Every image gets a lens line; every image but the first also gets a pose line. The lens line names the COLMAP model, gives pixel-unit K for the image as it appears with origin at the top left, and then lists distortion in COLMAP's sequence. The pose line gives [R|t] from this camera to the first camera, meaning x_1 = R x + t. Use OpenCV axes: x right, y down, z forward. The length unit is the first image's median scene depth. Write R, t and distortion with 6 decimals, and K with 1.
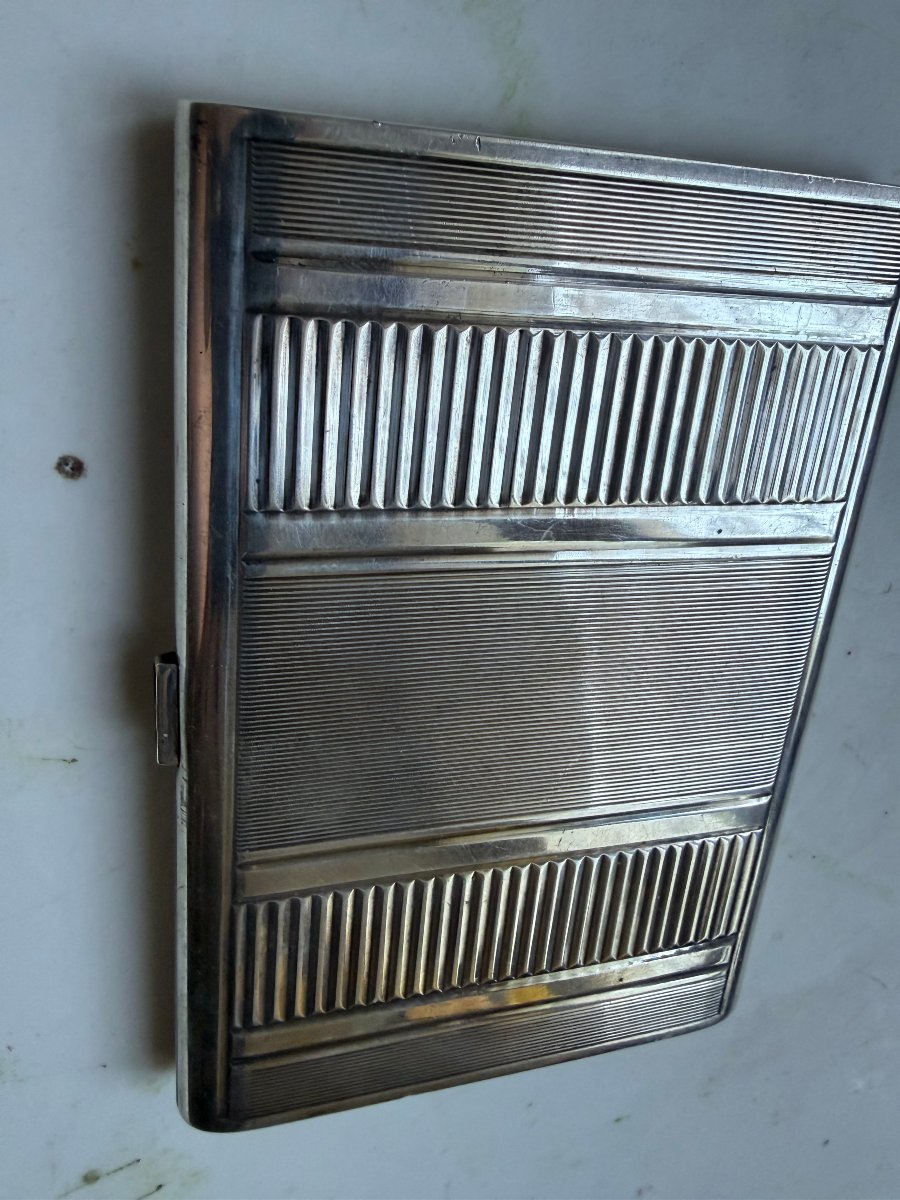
lens RADIAL K [[816.9, 0, 446.1], [0, 816.9, 593.0], [0, 0, 1]] dist [-0.007959, 0.002288]
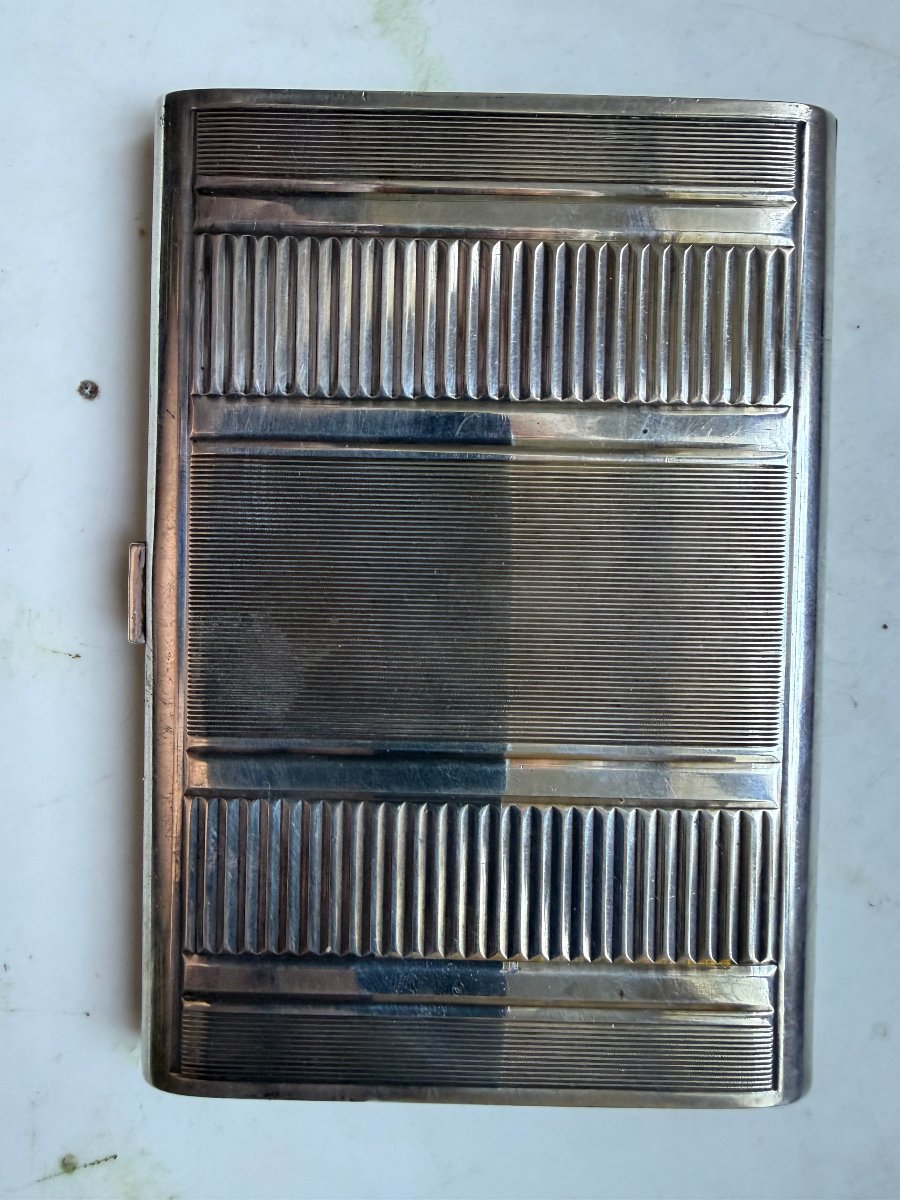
lens RADIAL K [[816.9, 0, 452.1], [0, 816.9, 593.9], [0, 0, 1]] dist [-0.007959, 0.002288]
pose [[0.961800, -0.027701, -0.272347, 0.438370], [-0.052830, 0.957383, -0.283948, 0.495038], [0.268606, 0.287489, 0.919348, 0.061262]]
